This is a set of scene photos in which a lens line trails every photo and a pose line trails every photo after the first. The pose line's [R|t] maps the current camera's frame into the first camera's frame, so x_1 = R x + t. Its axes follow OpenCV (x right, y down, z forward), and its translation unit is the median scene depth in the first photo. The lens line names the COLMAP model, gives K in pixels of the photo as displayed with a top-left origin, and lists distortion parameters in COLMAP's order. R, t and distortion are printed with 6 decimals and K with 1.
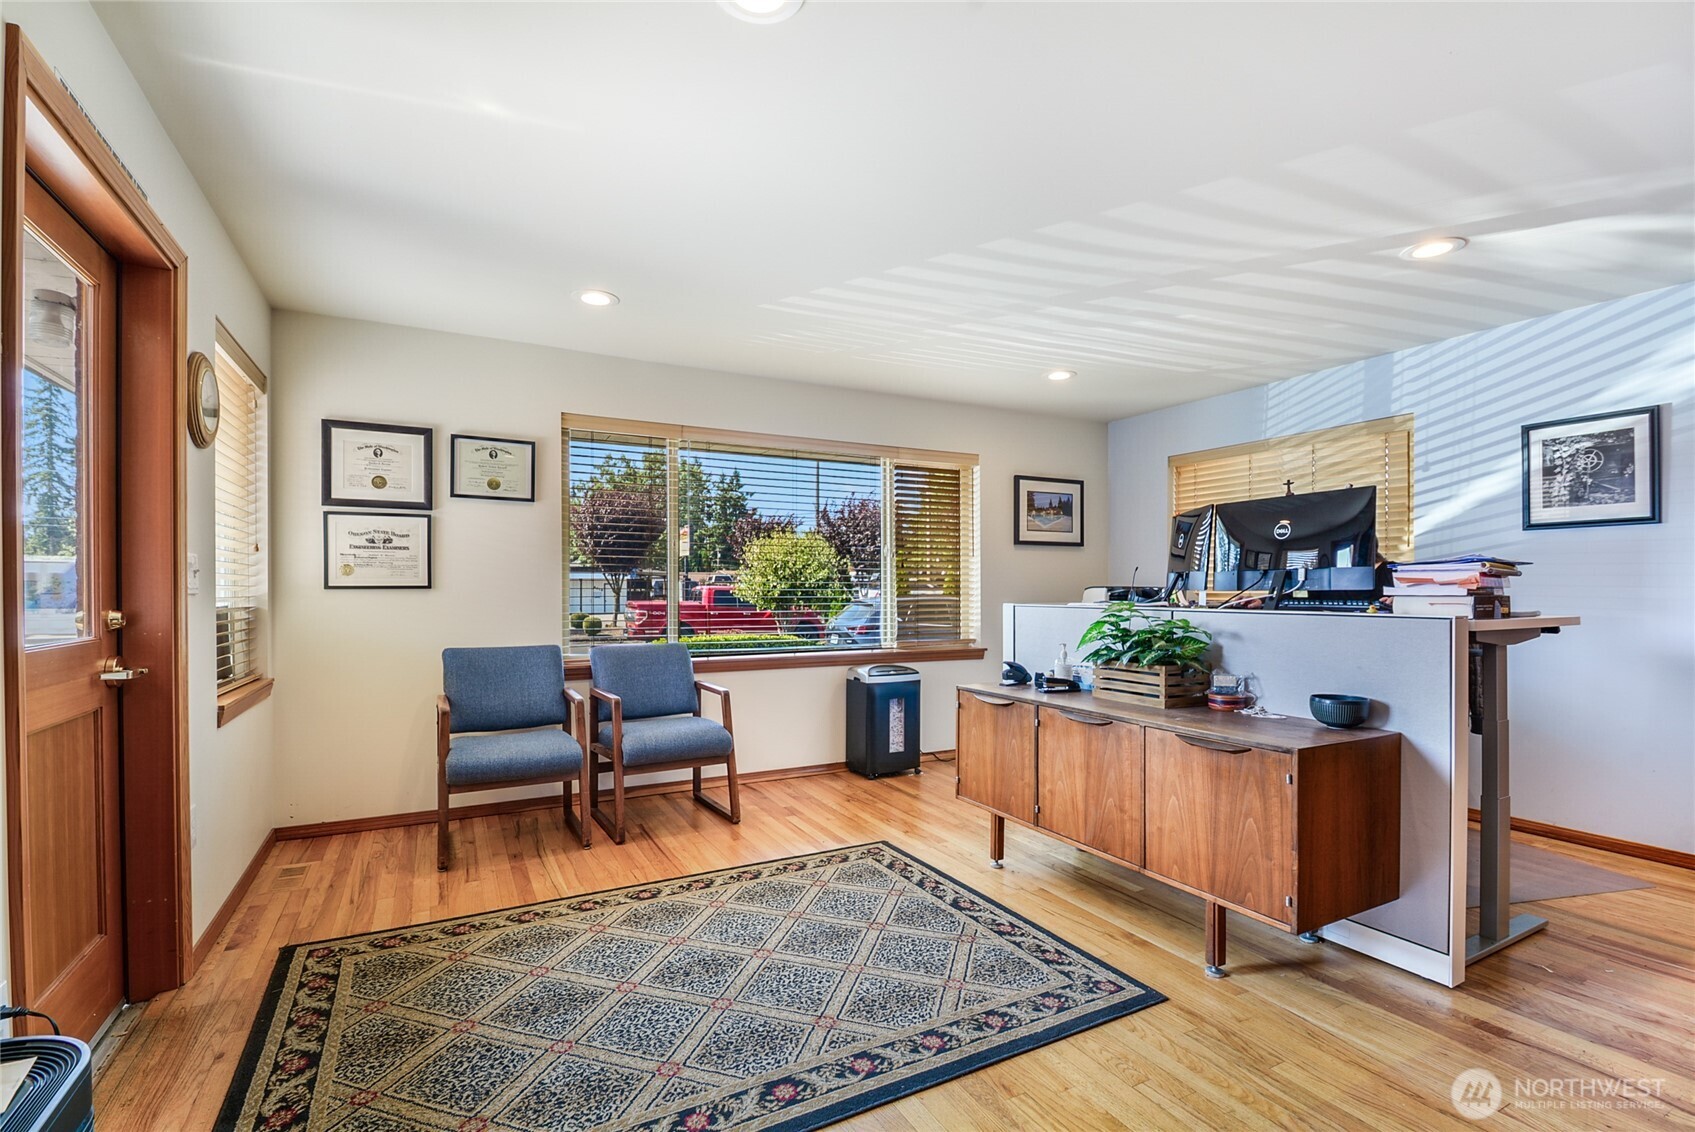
lens RADIAL K [[766.9, 0, 843.0], [0, 766.9, 593.4], [0, 0, 1]] dist [-0.002810, -0.000933]
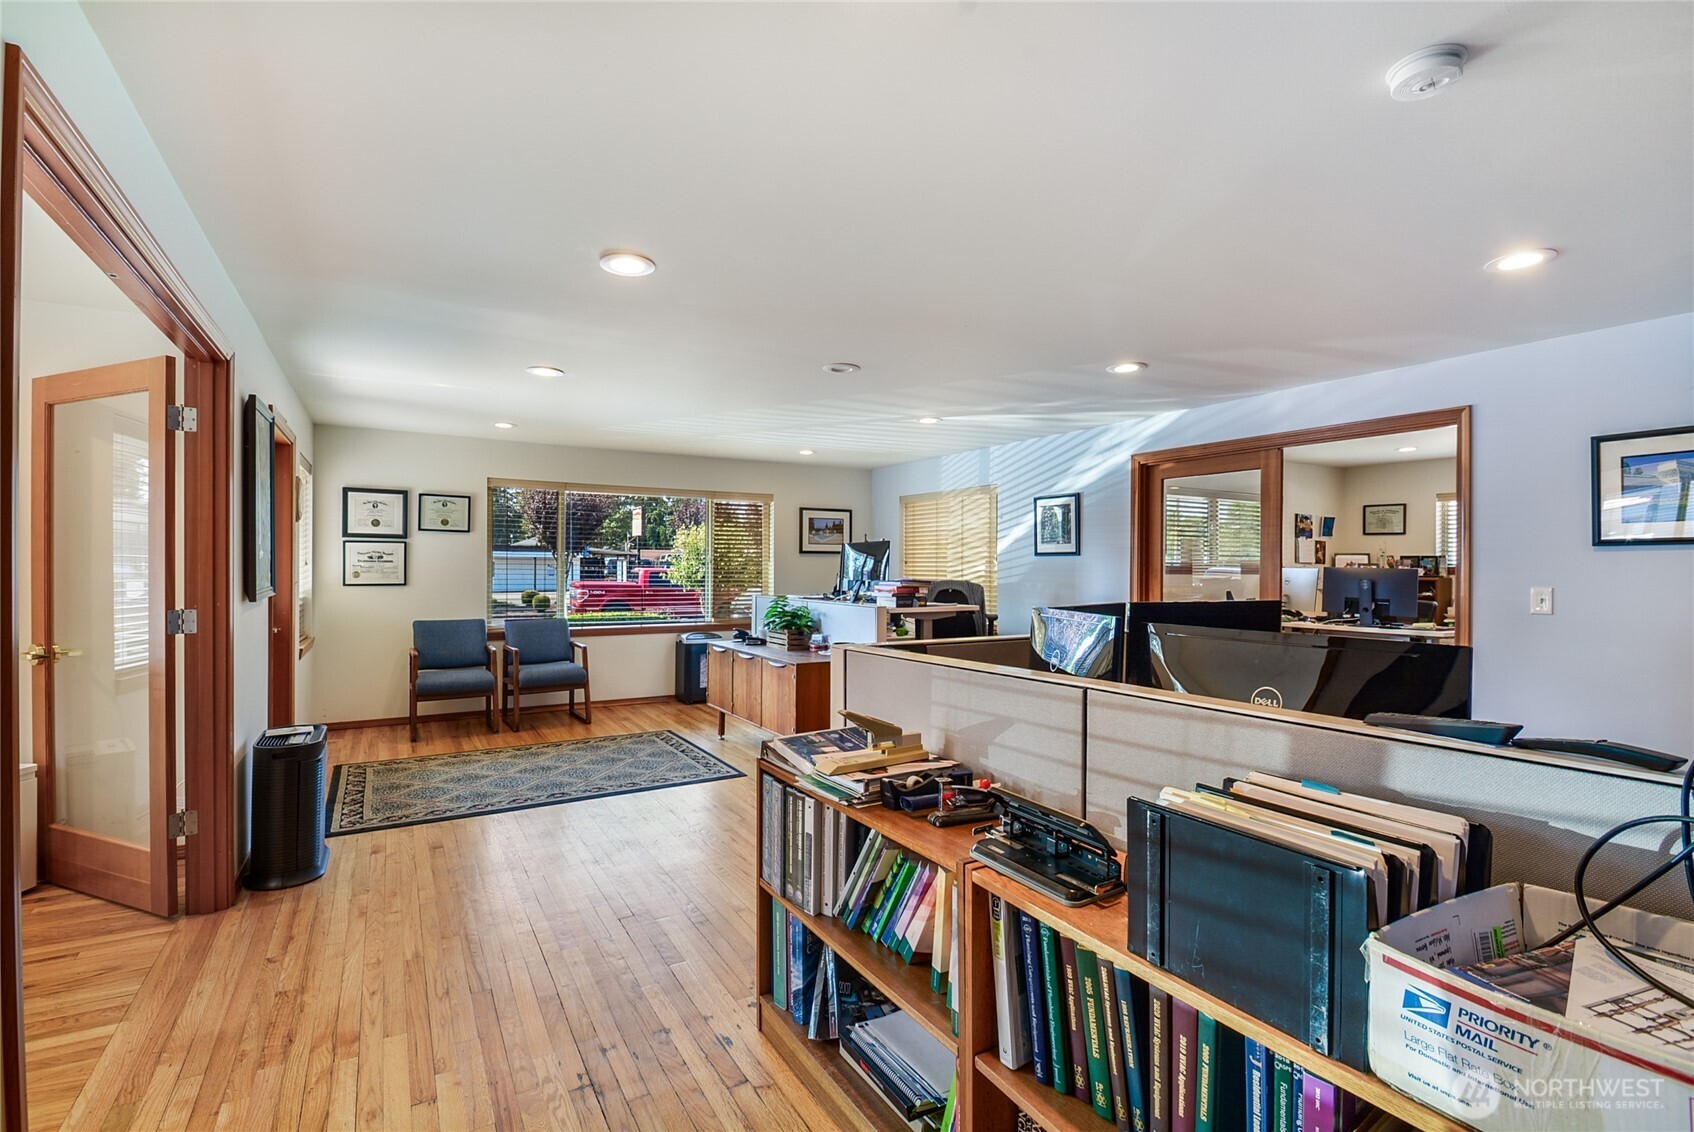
lens RADIAL K [[758.5, 0, 842.5], [0, 758.5, 566.1], [0, 0, 1]] dist [-0.001796, -0.002562]
pose [[0.998698, 0.005862, 0.050682, 0.353823], [-0.005555, 0.999965, -0.006201, -0.045313], [-0.050717, 0.005912, 0.998696, -0.750940]]
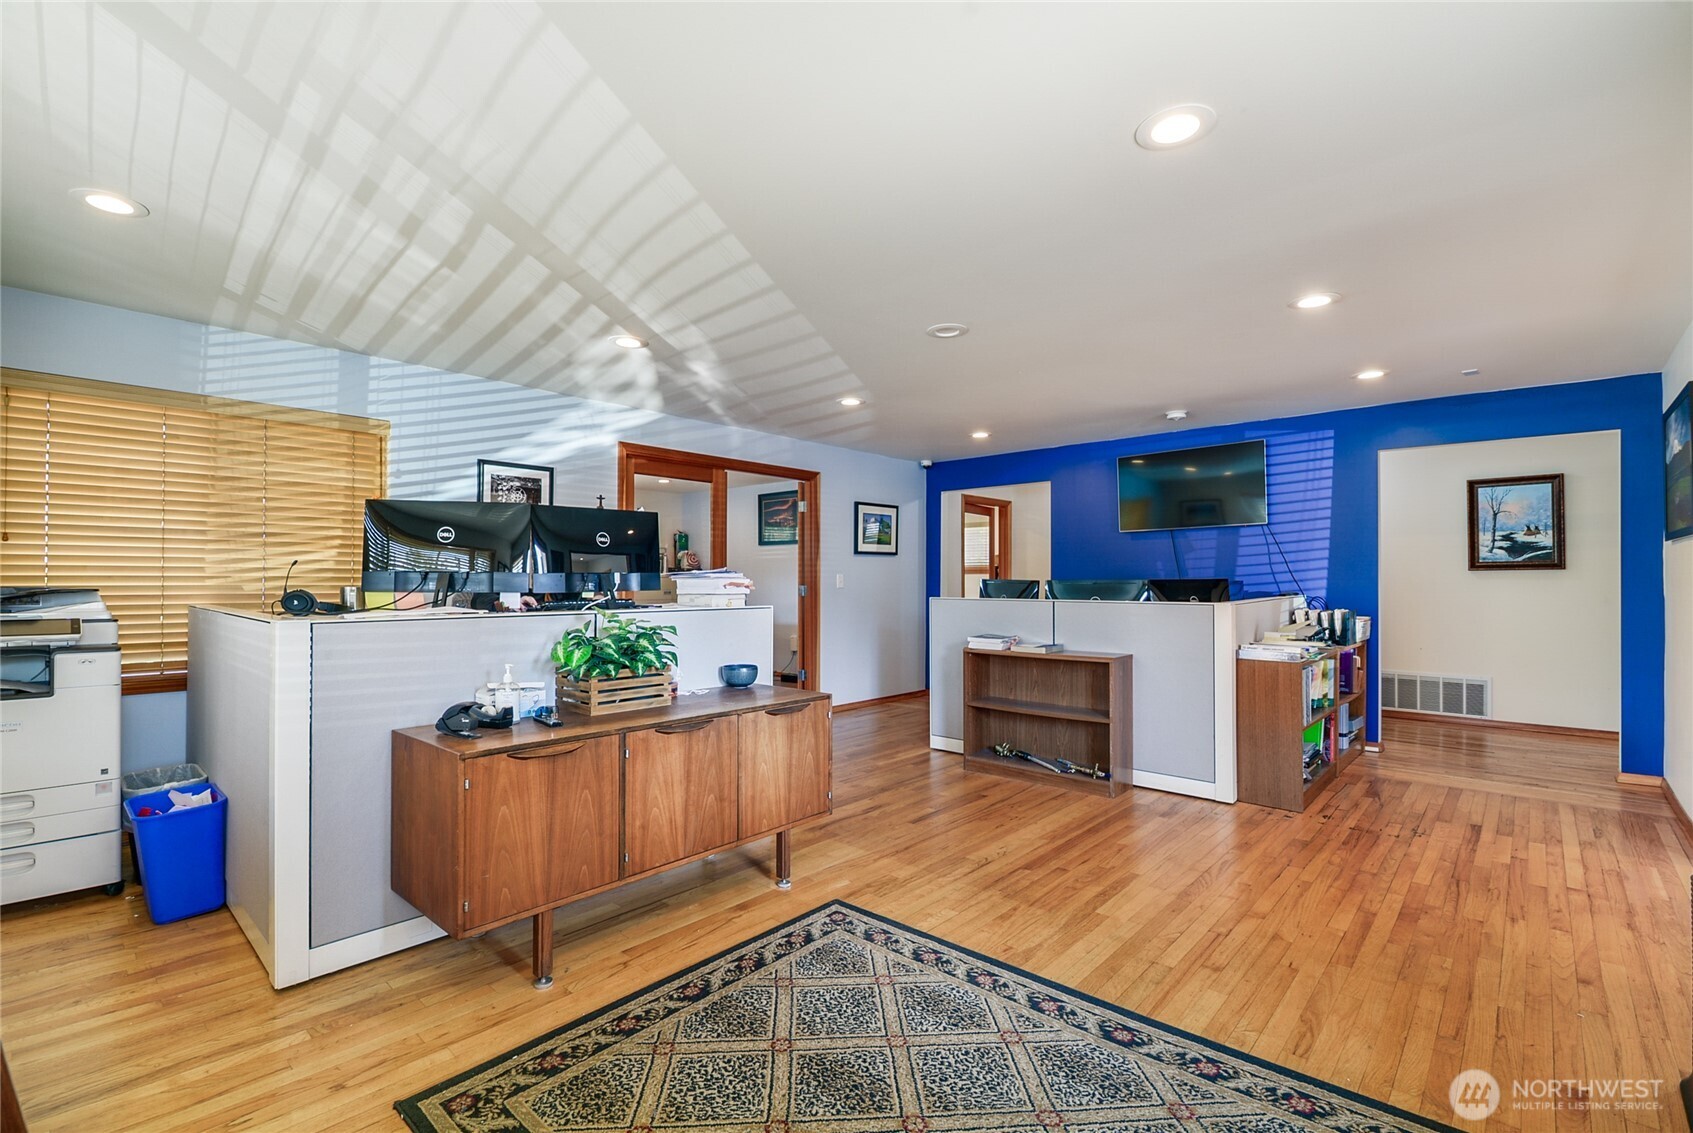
lens RADIAL K [[758.1, 0, 817.4], [0, 758.1, 567.8], [0, 0, 1]] dist [-0.001796, -0.002562]
pose [[-0.330028, 0.013727, 0.943871, -0.493664], [0.000247, 0.999895, -0.014455, -0.018737], [-0.943971, -0.004537, -0.329997, 0.884349]]
